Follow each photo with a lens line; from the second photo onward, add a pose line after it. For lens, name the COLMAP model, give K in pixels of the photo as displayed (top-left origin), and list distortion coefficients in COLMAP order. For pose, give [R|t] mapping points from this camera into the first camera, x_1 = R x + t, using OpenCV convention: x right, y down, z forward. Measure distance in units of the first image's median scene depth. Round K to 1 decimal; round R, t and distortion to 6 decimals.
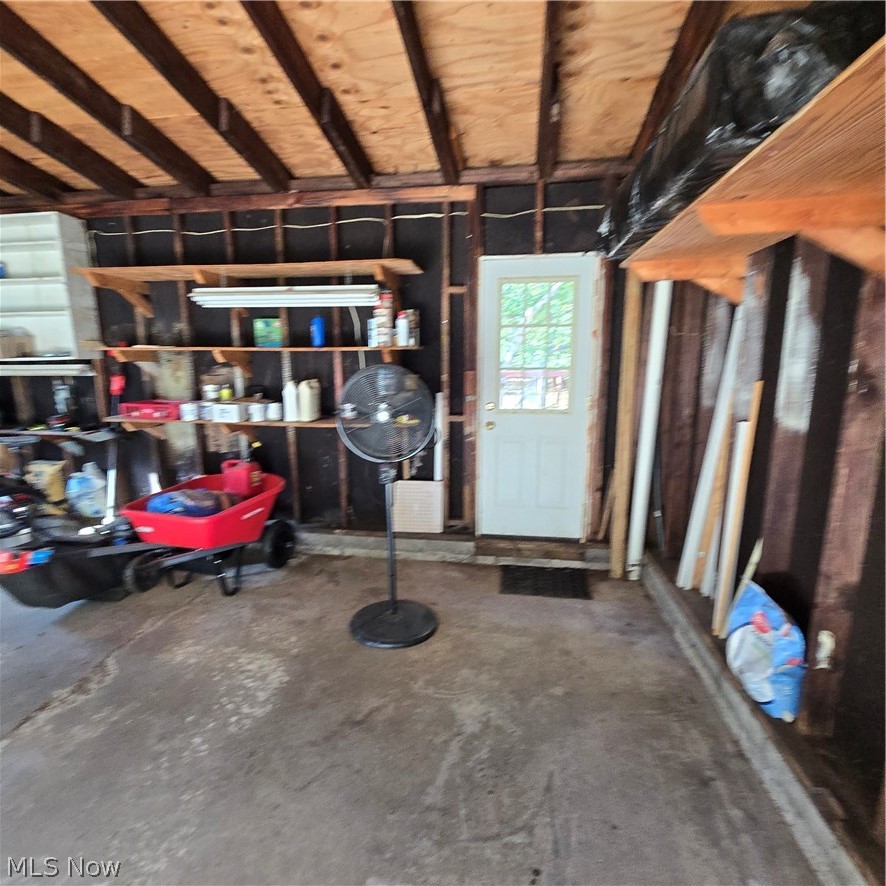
lens RADIAL K [[493.9, 0, 438.0], [0, 493.9, 458.0], [0, 0, 1]] dist [0.001993, -0.002537]
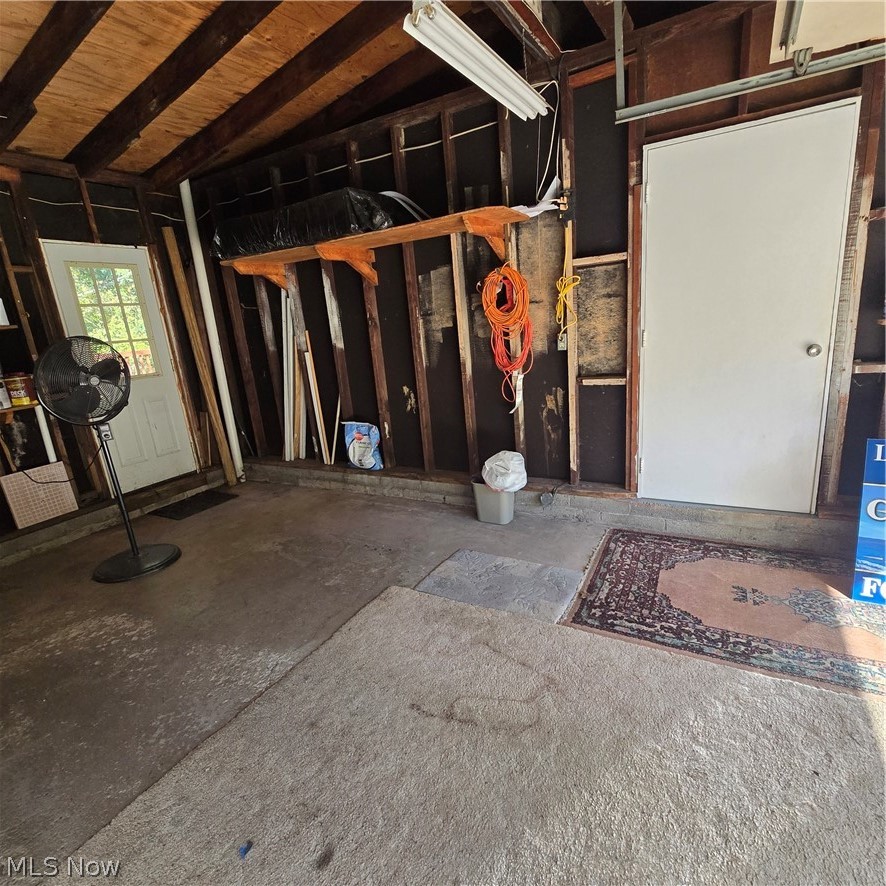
lens RADIAL K [[493.9, 0, 438.0], [0, 493.9, 458.0], [0, 0, 1]] dist [0.001993, -0.002537]
pose [[0.363796, -0.275712, 0.889739, -0.698710], [0.258810, 0.947498, 0.187789, 0.059592], [-0.894802, 0.161957, 0.416053, -0.126560]]
